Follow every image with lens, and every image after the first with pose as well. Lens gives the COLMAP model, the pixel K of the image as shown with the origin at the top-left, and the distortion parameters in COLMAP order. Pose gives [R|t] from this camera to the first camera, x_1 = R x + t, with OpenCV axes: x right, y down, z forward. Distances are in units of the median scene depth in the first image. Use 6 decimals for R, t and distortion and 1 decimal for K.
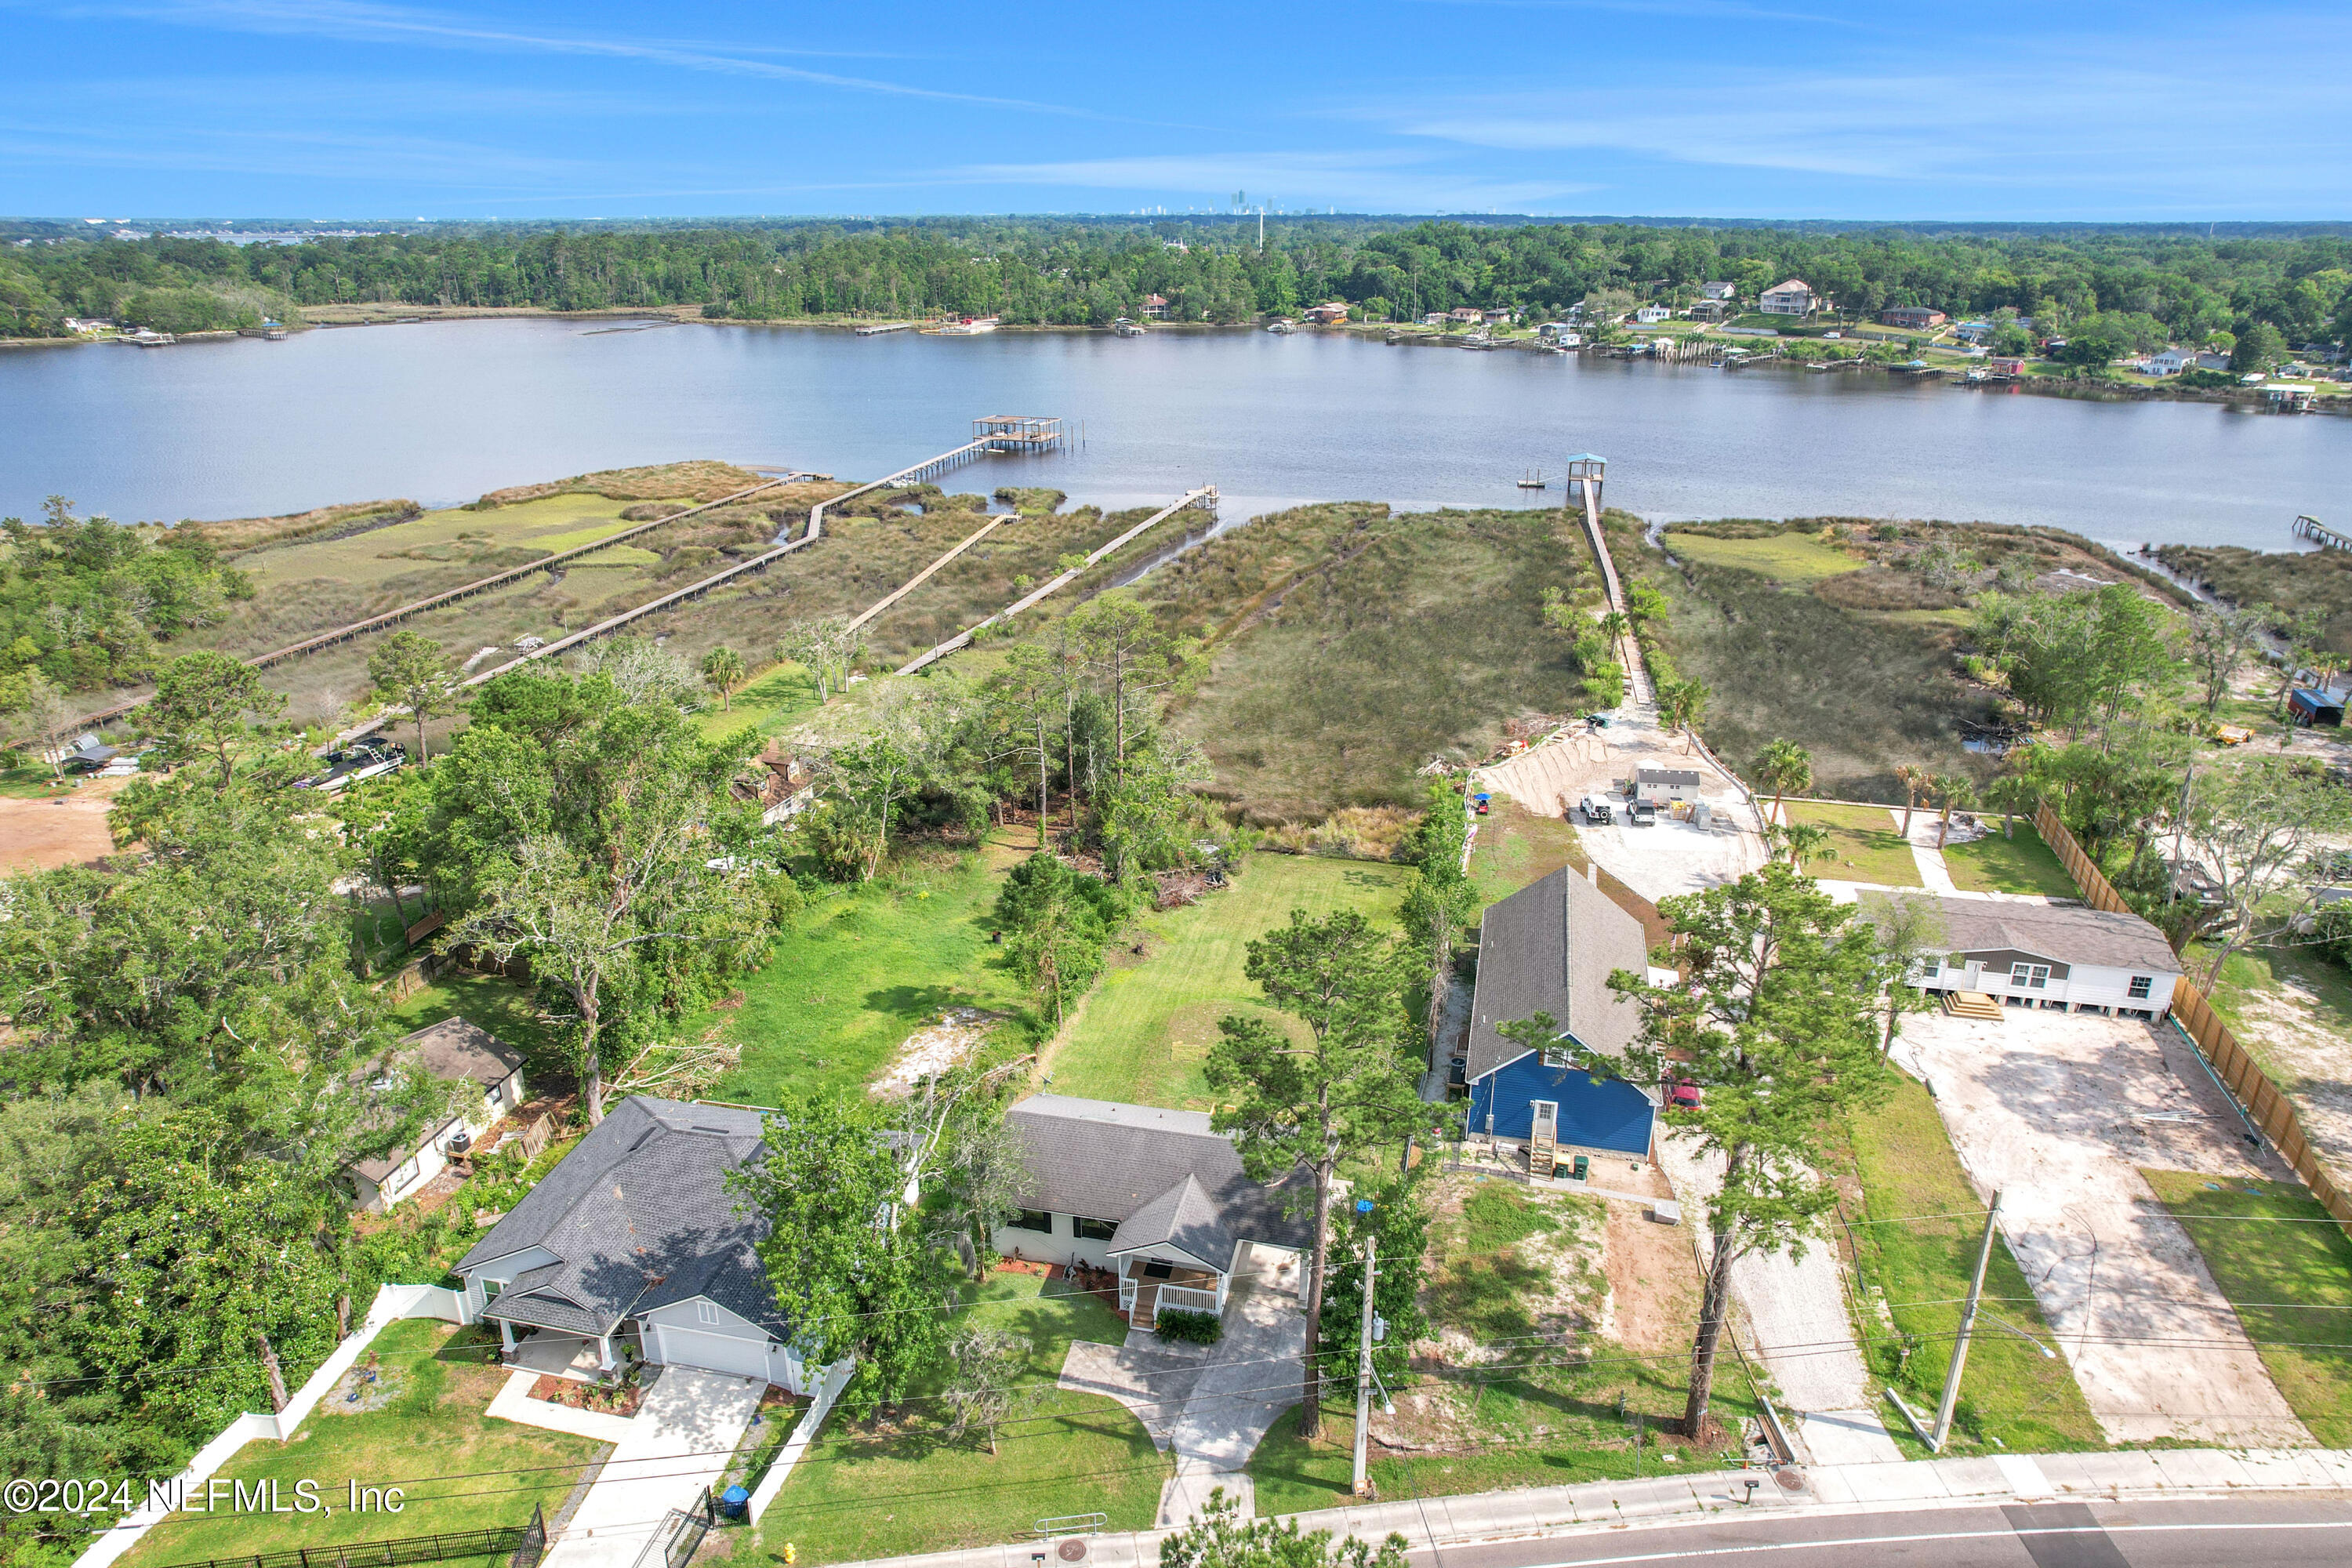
lens RADIAL K [[1531.0, 0, 1176.0], [0, 1531.0, 784.0], [0, 0, 1]] dist [-0.082537, 0.066511]
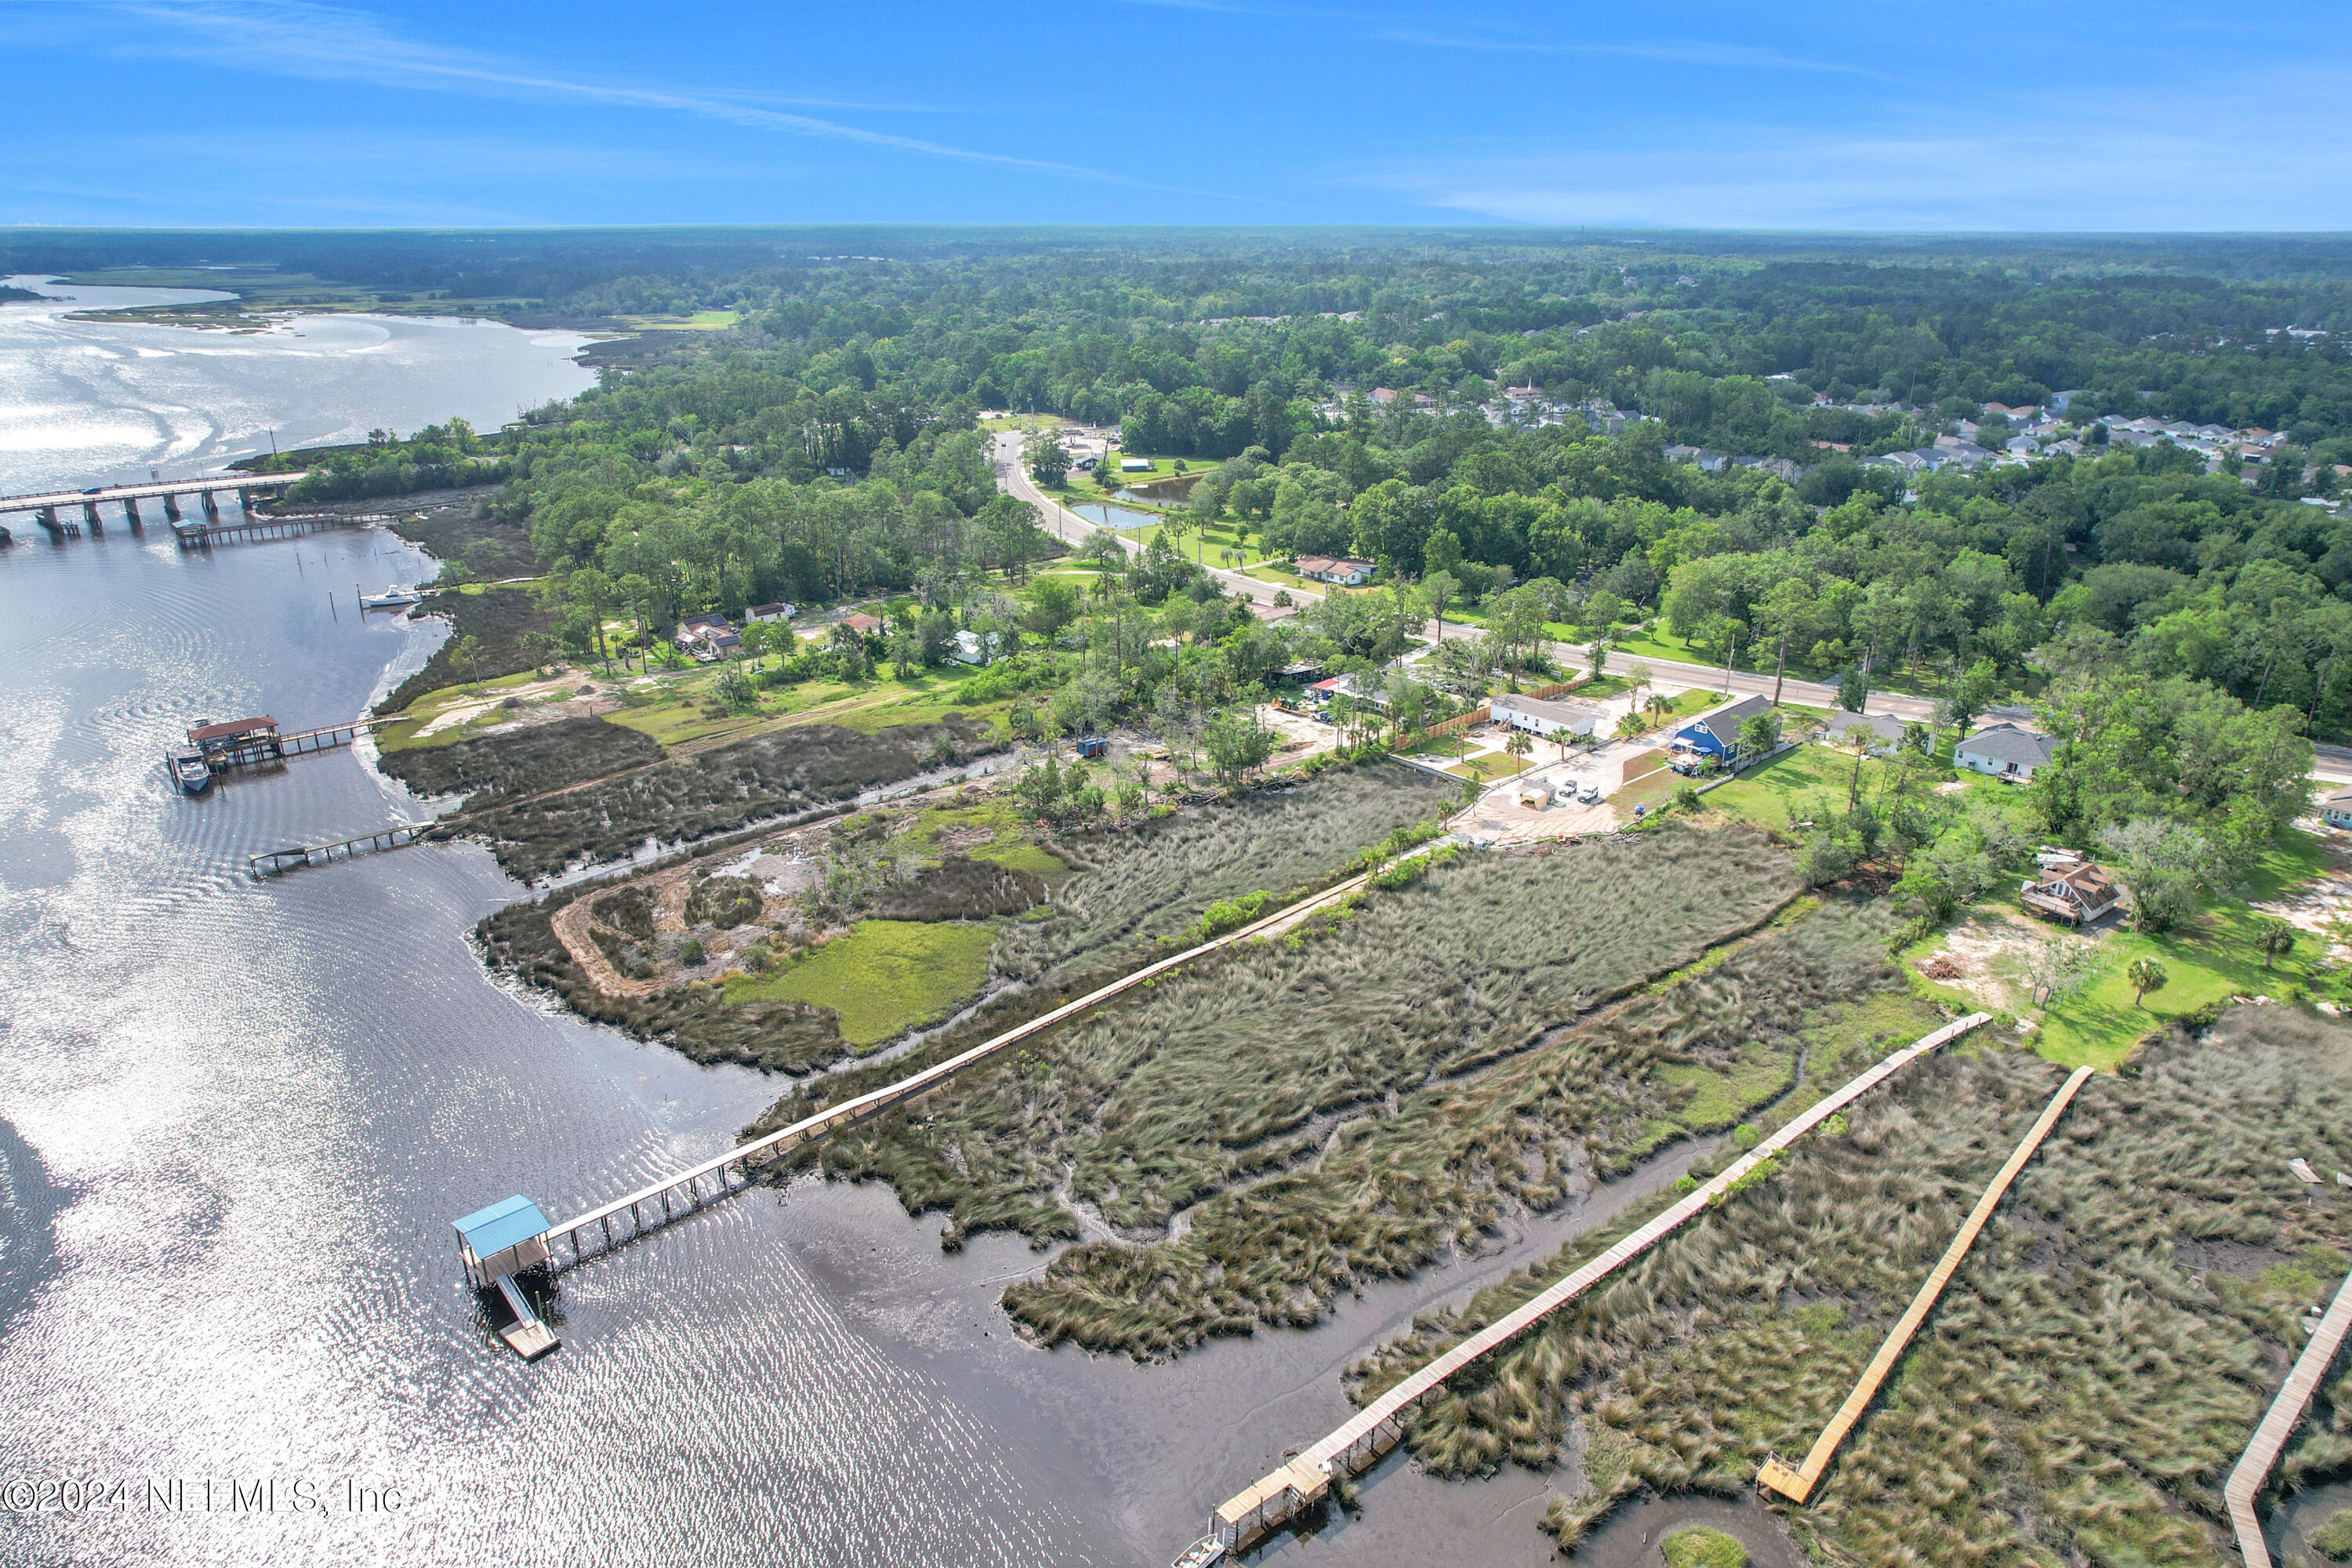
lens RADIAL K [[1507.7, 0, 1176.0], [0, 1507.7, 784.0], [0, 0, 1]] dist [-0.067363, 0.060652]
pose [[-0.827164, -0.203863, 0.523679, -0.154562], [0.196383, 0.768262, 0.609268, -0.656047], [-0.526530, 0.606806, -0.595443, 1.234311]]
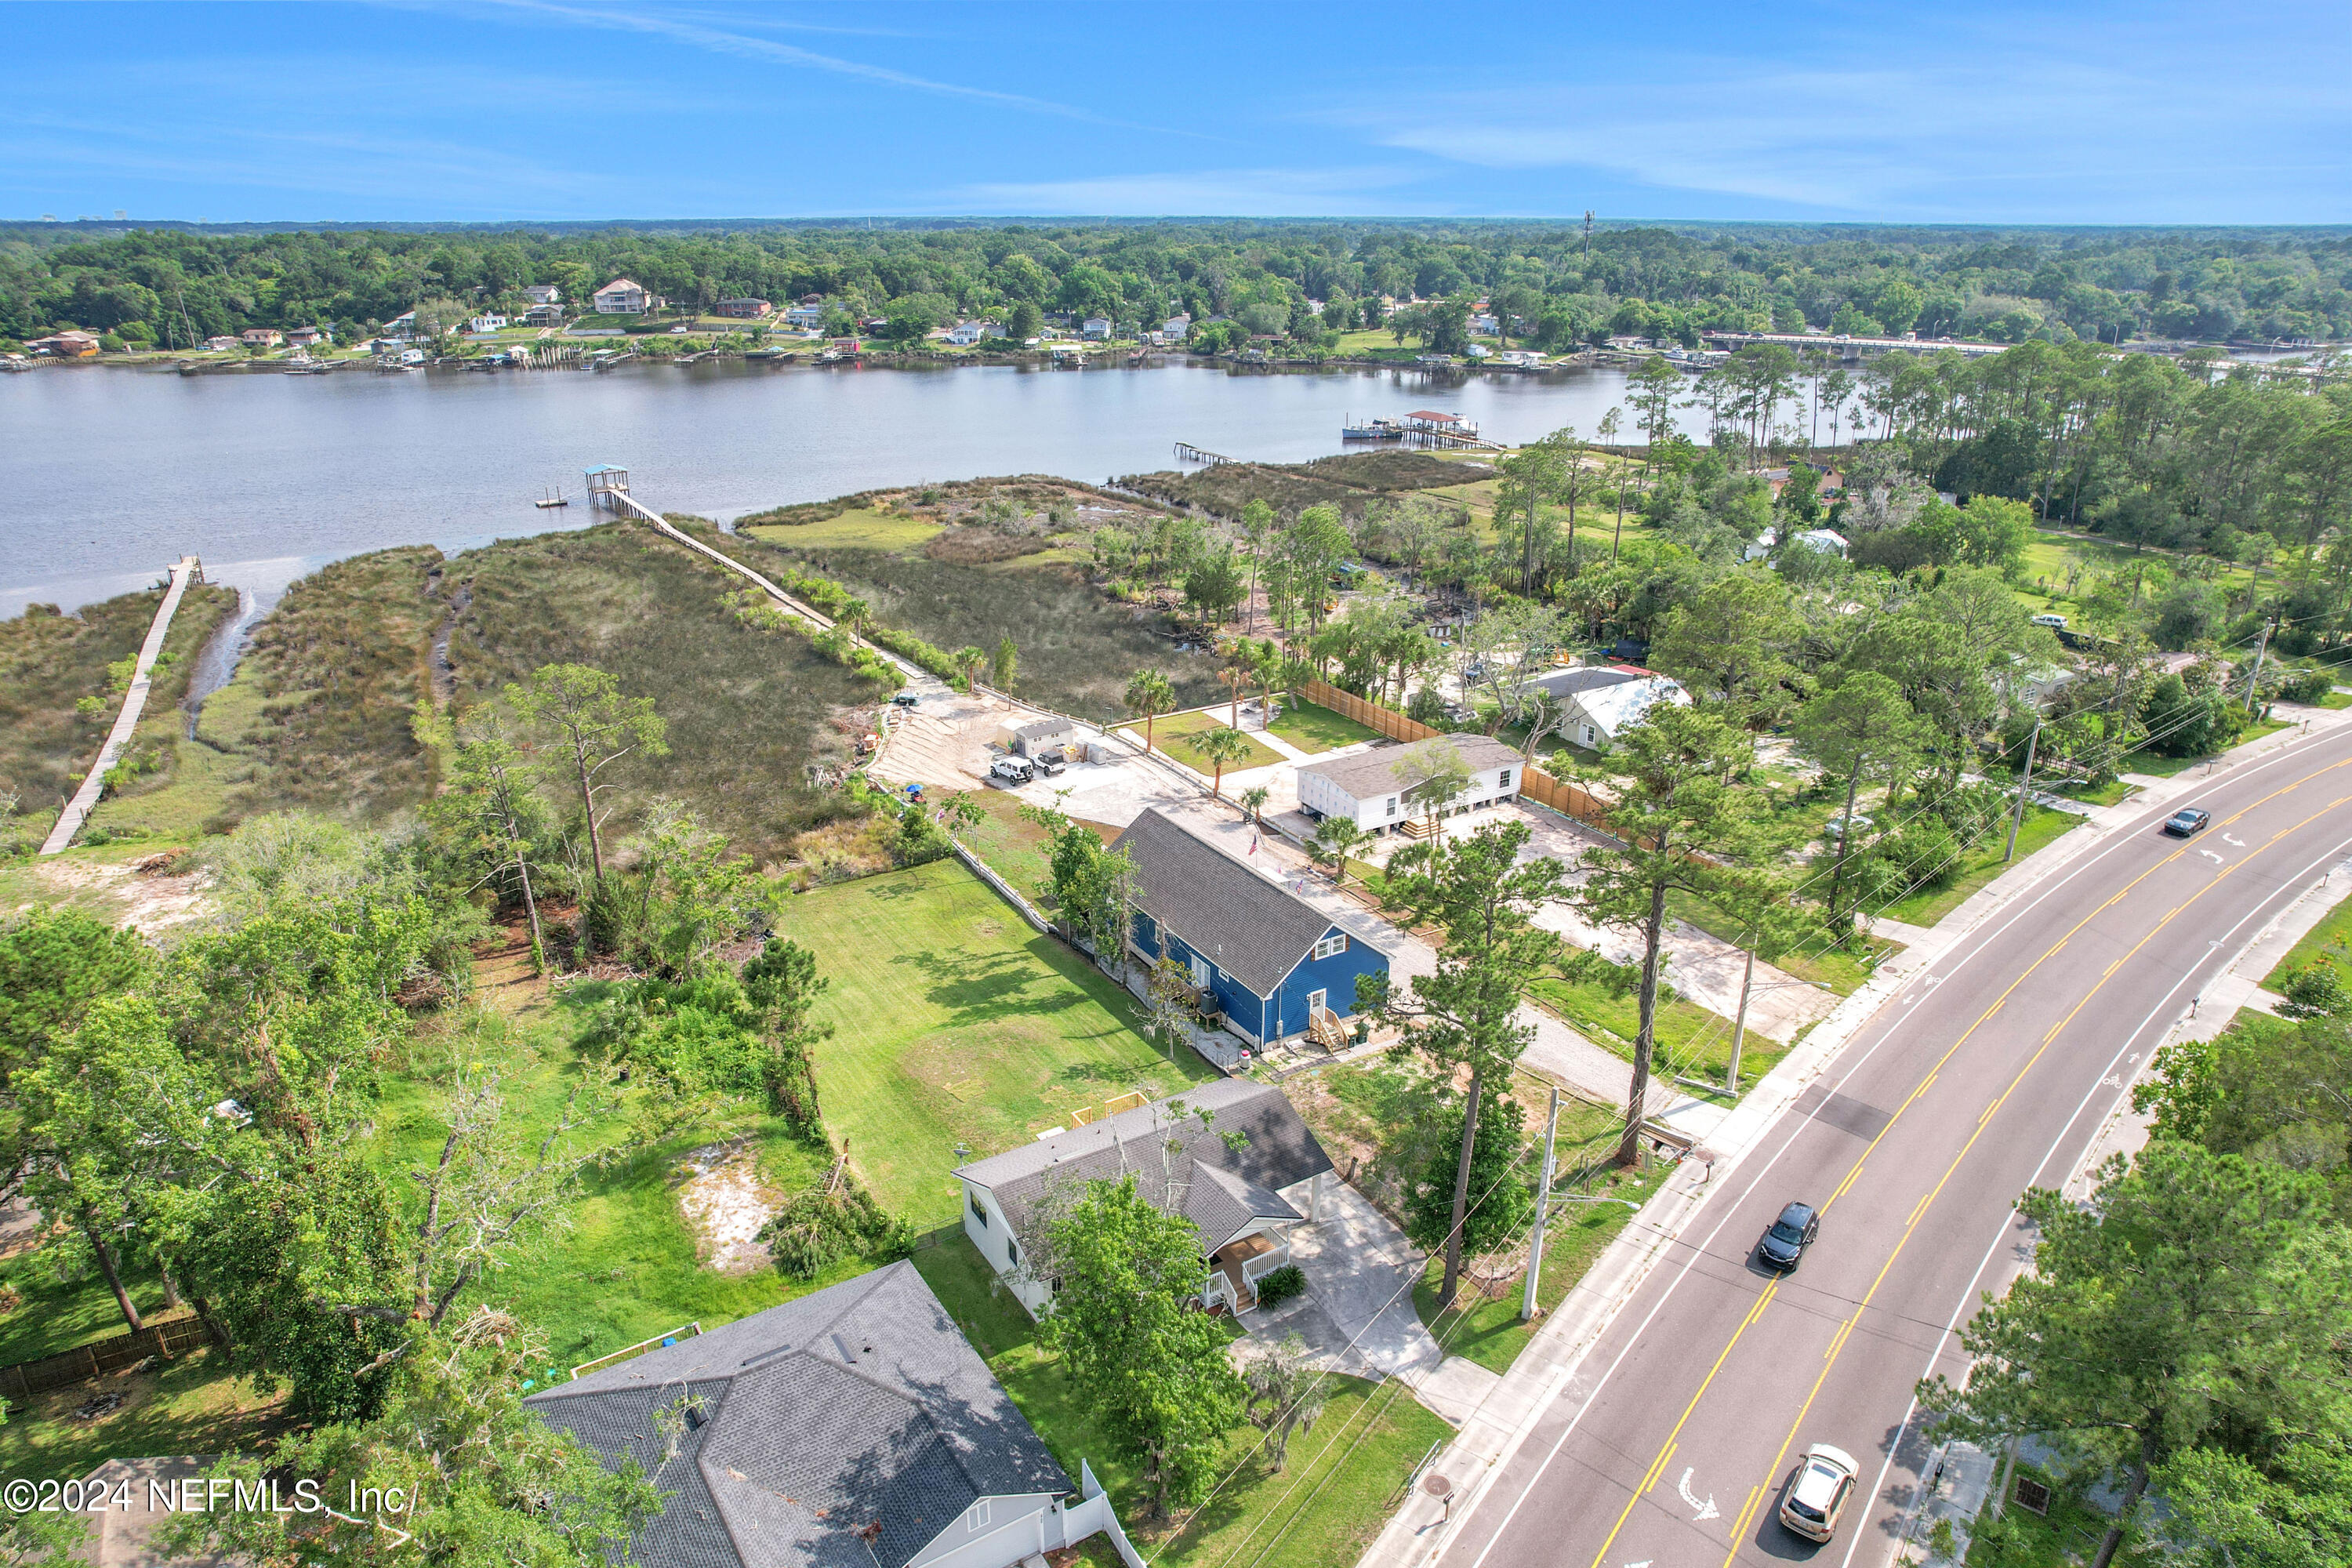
lens RADIAL K [[1507.7, 0, 1176.0], [0, 1507.7, 784.0], [0, 0, 1]] dist [-0.067363, 0.060652]
pose [[0.710043, -0.253070, 0.657110, -0.172114], [0.250796, 0.962879, 0.099831, -0.026142], [-0.657982, 0.093917, 0.747155, 0.065989]]
